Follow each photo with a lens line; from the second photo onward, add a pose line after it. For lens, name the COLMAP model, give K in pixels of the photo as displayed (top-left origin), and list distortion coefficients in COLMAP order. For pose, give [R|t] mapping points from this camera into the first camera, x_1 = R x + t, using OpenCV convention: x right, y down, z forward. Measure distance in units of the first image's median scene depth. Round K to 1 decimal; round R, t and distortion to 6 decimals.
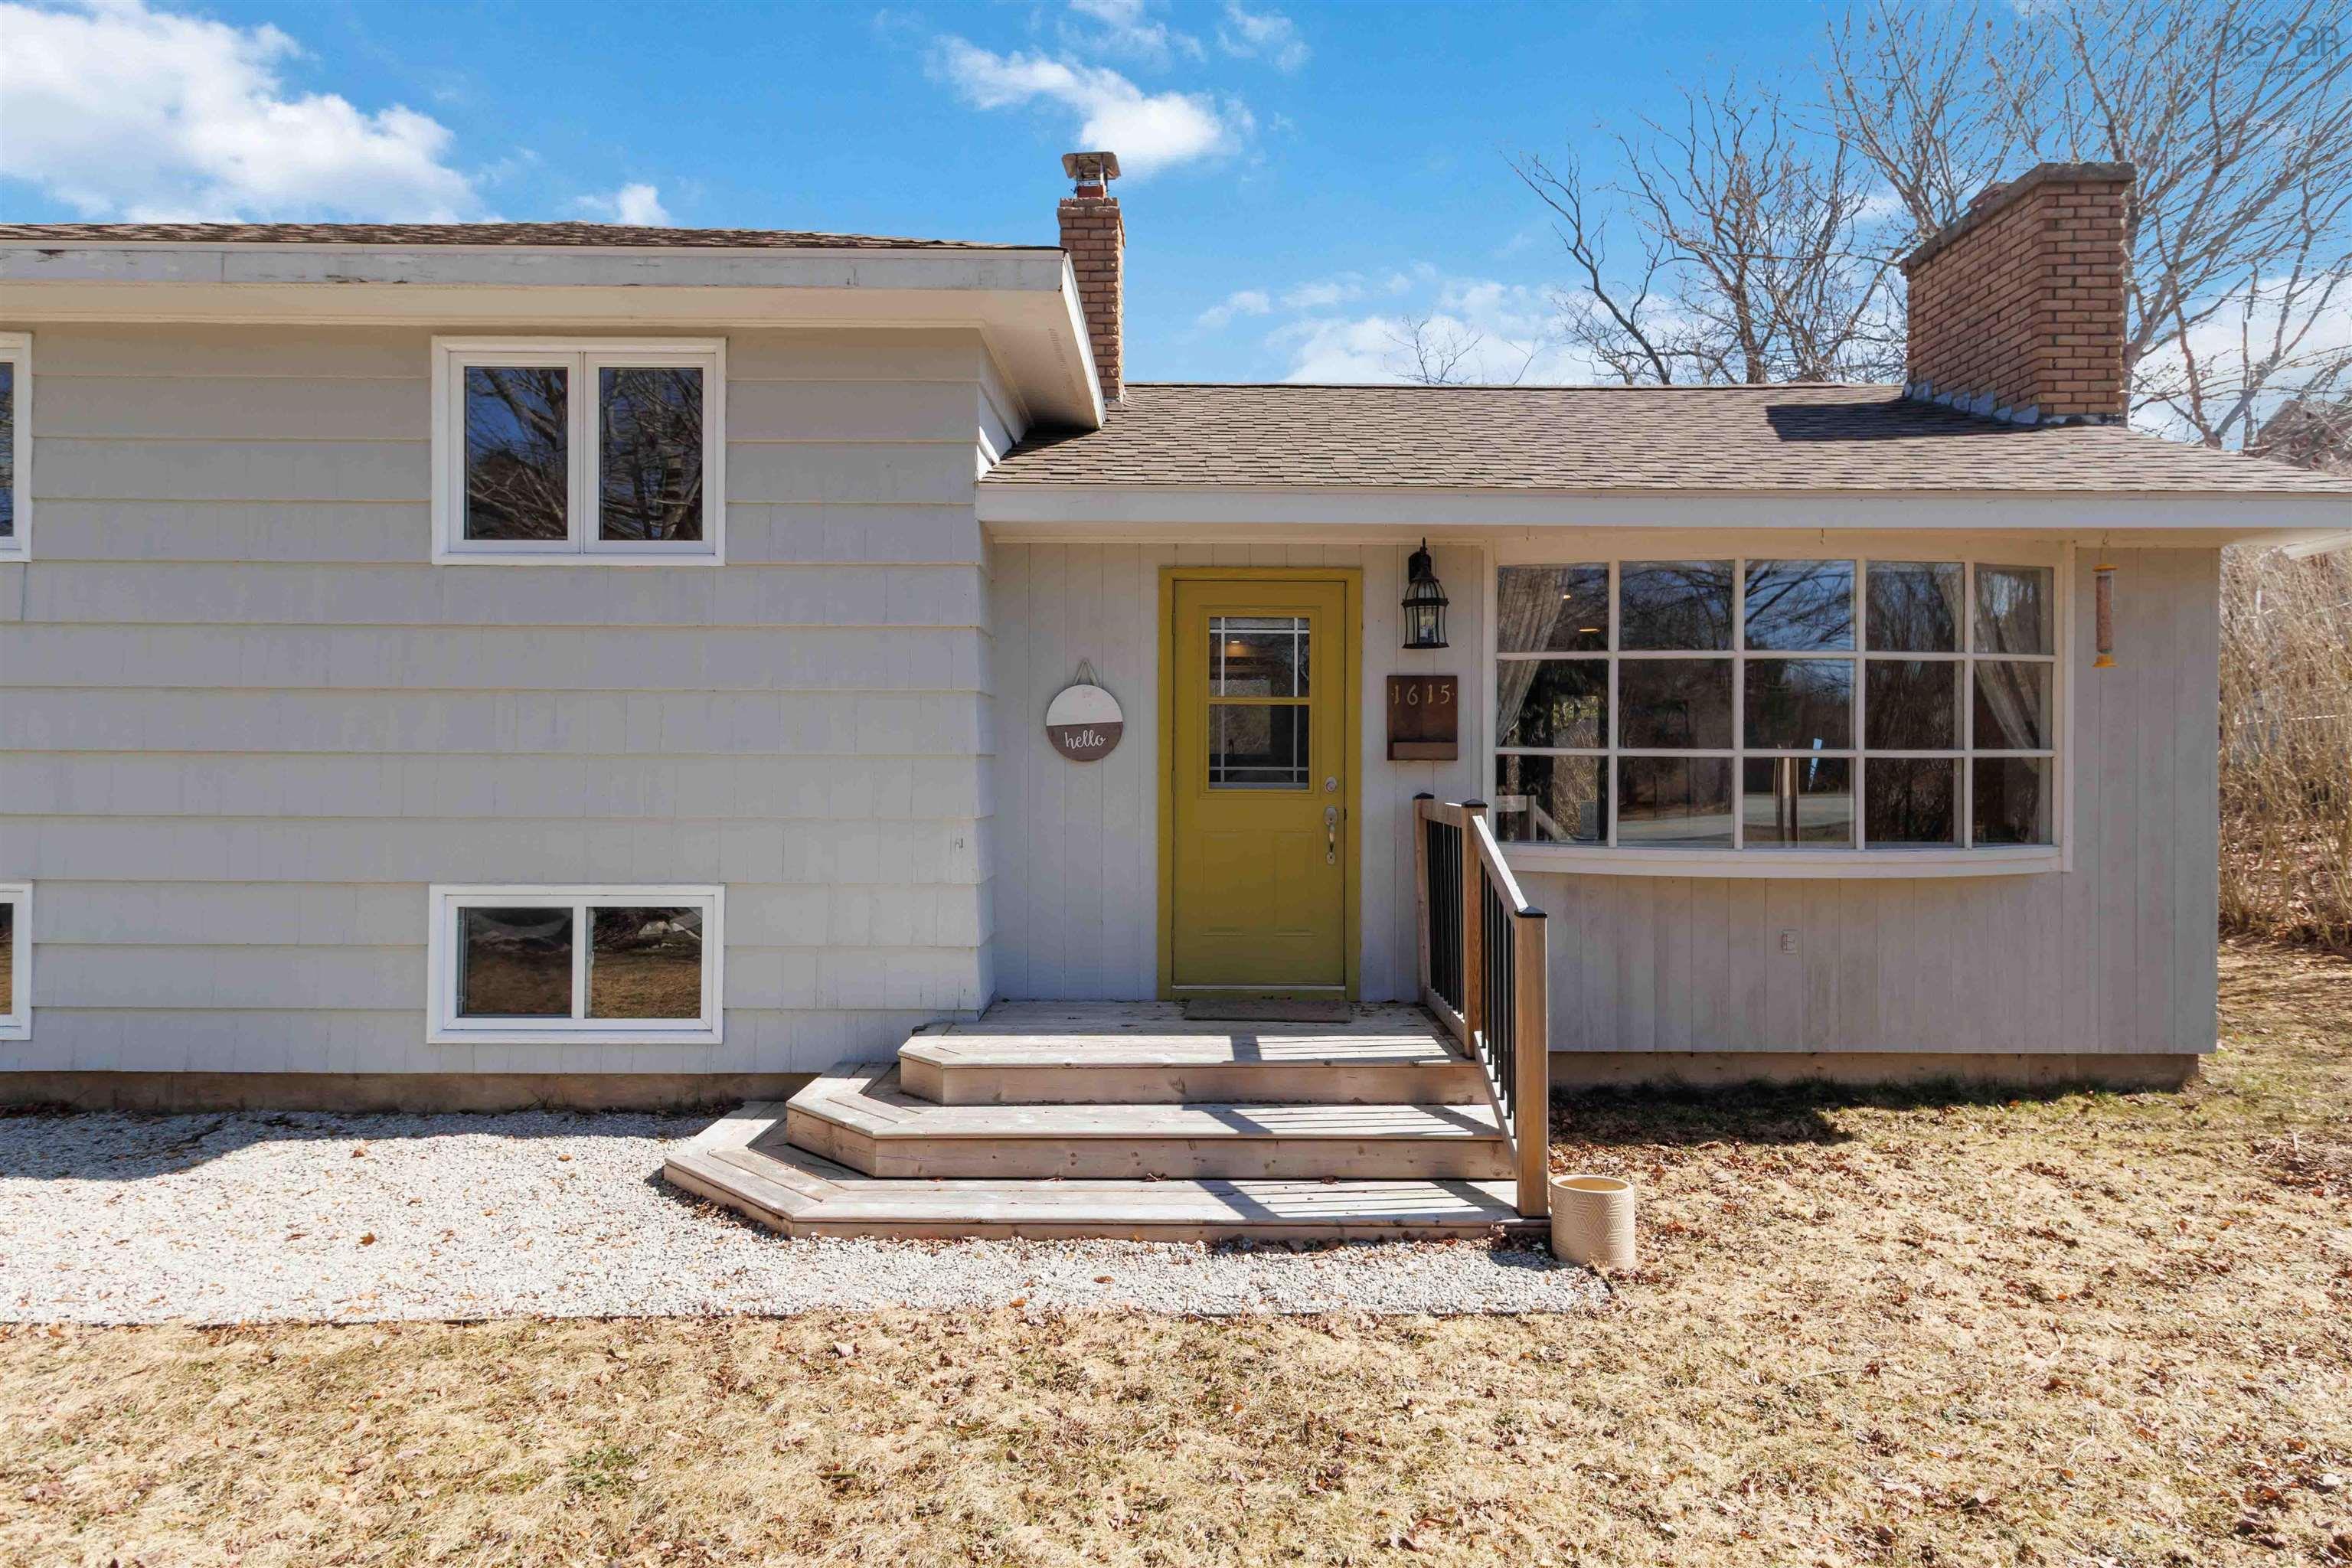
lens RADIAL K [[1782.5, 0, 1176.1], [0, 1782.5, 752.7], [0, 0, 1]] dist [0.076023, 0.000243]
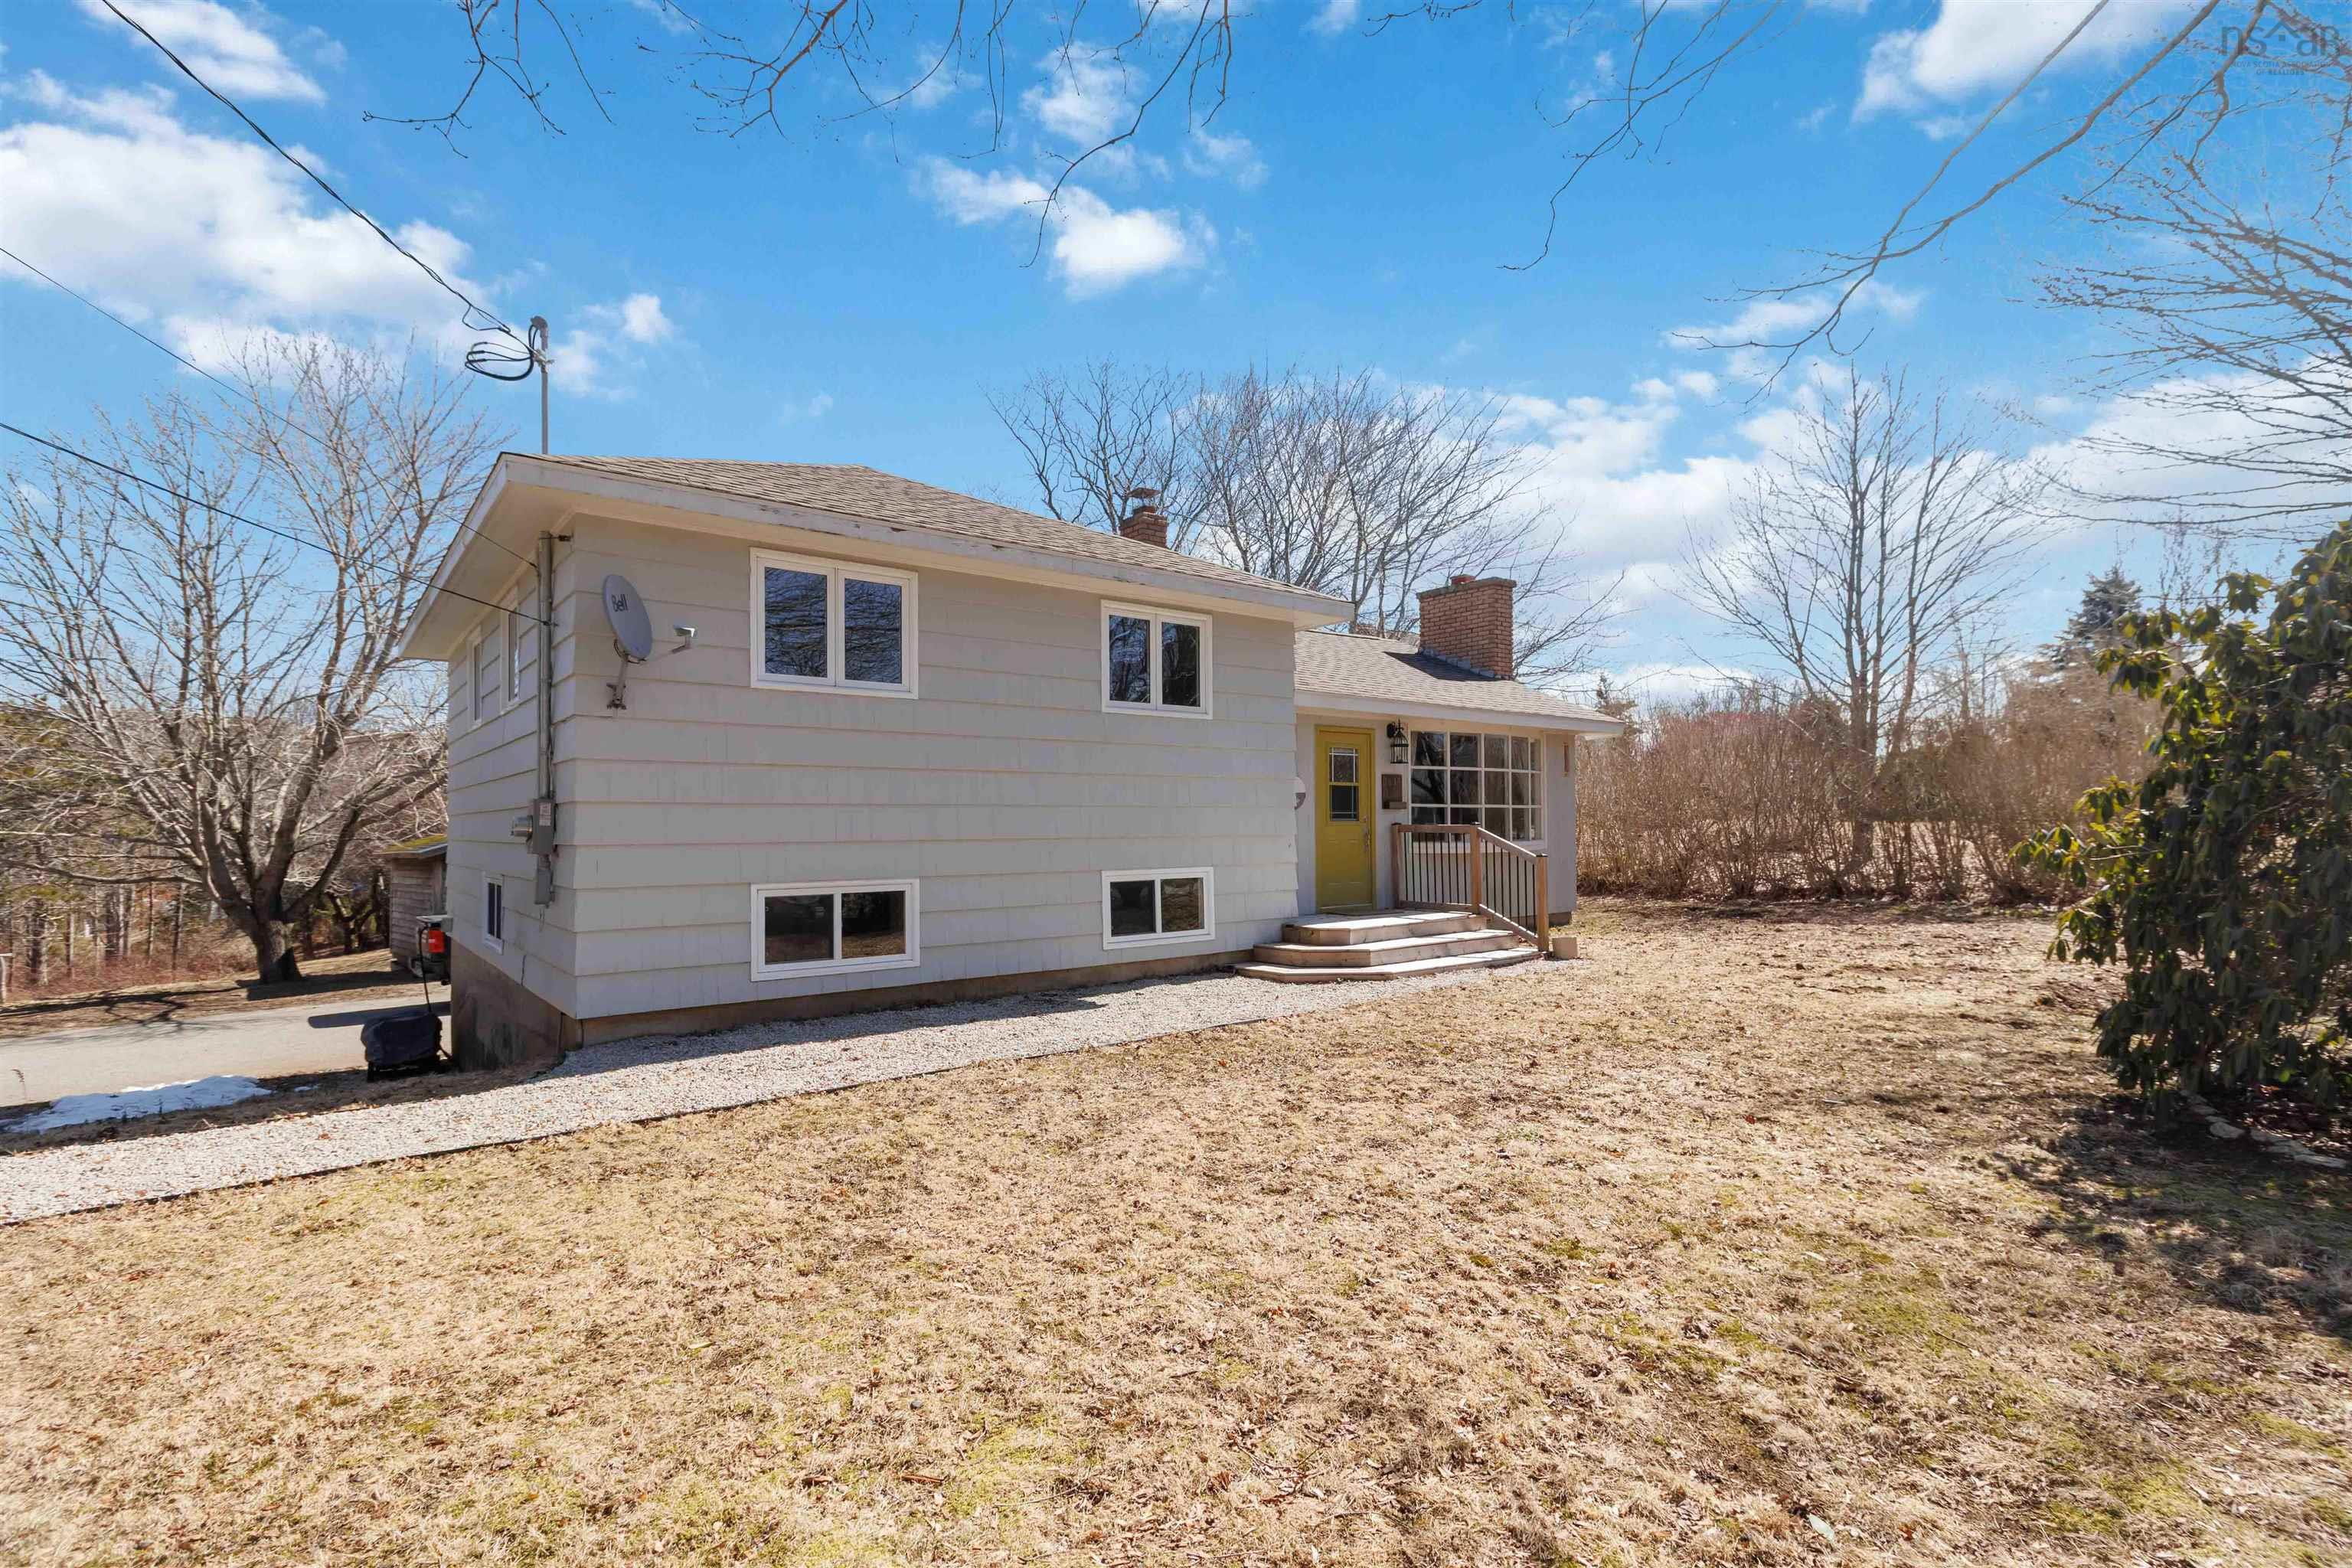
lens RADIAL K [[1077.9, 0, 1176.0], [0, 1077.9, 784.0], [0, 0, 1]] dist [-0.001663, 0.000295]
pose [[0.785585, 0.010691, 0.618661, -0.939304], [-0.003410, 0.999910, -0.012950, -0.008065], [-0.618744, 0.008064, 0.785551, 0.002128]]
